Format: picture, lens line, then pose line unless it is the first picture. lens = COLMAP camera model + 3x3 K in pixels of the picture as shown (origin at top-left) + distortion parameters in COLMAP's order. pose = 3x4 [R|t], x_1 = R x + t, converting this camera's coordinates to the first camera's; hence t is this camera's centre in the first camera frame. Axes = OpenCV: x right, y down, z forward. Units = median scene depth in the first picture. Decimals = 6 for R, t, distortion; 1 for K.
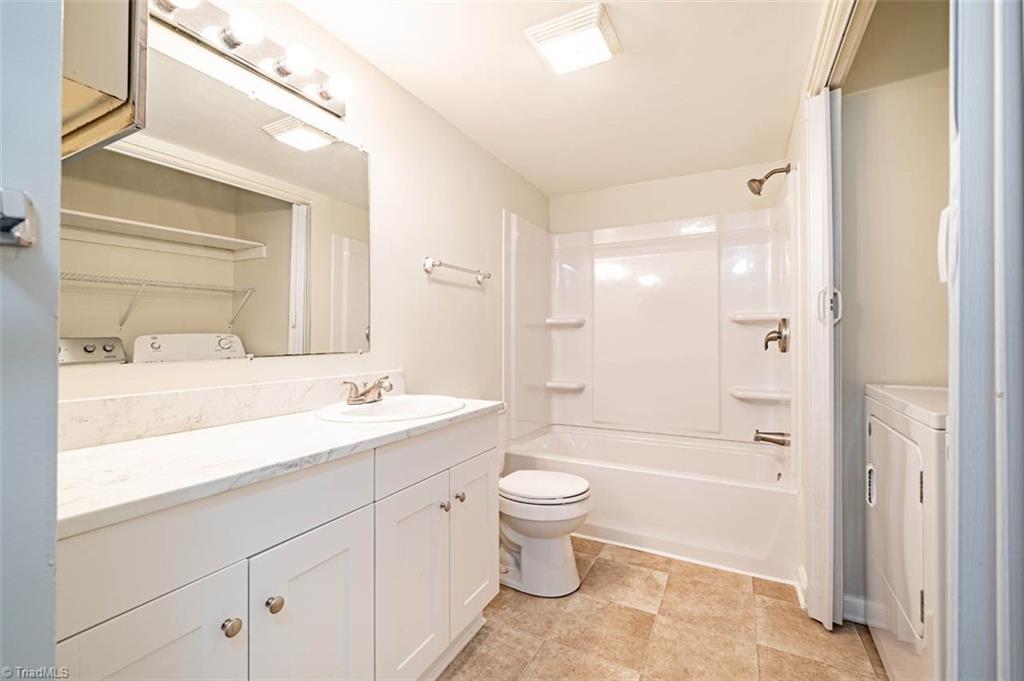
lens RADIAL K [[440.2, 0, 510.0], [0, 440.2, 335.2], [0, 0, 1]] dist [-0.003466, -0.000191]
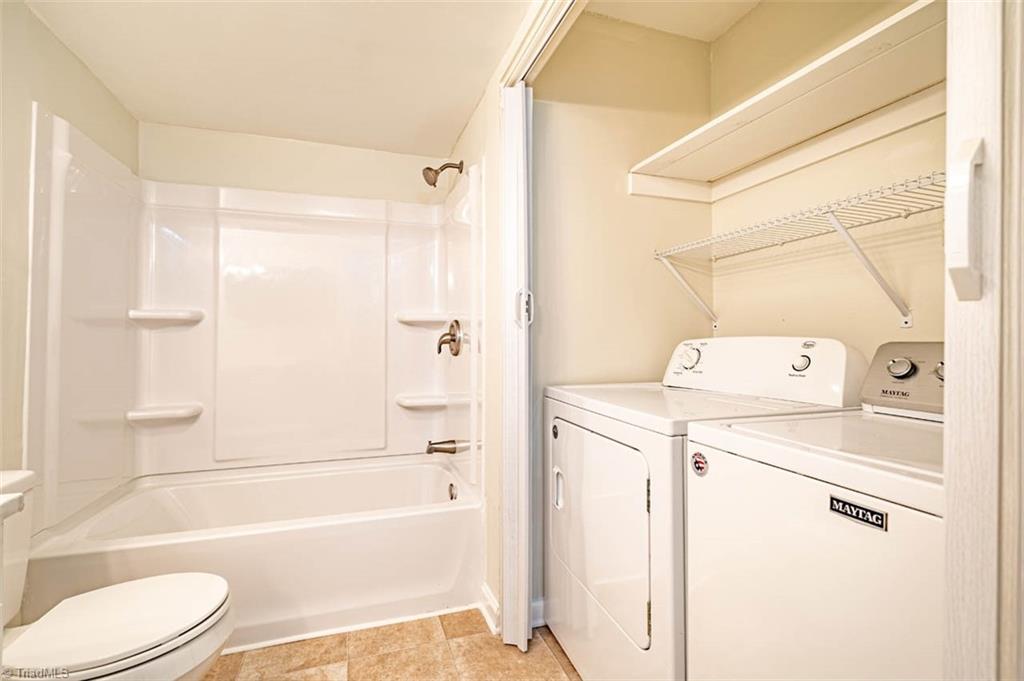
lens RADIAL K [[440.2, 0, 499.7], [0, 440.2, 328.2], [0, 0, 1]] dist [-0.003466, -0.000191]
pose [[0.694593, 0.016650, 0.719210, 0.000100], [-0.003742, 0.999802, -0.019533, -0.002283], [-0.719393, 0.010876, 0.694518, 0.280919]]
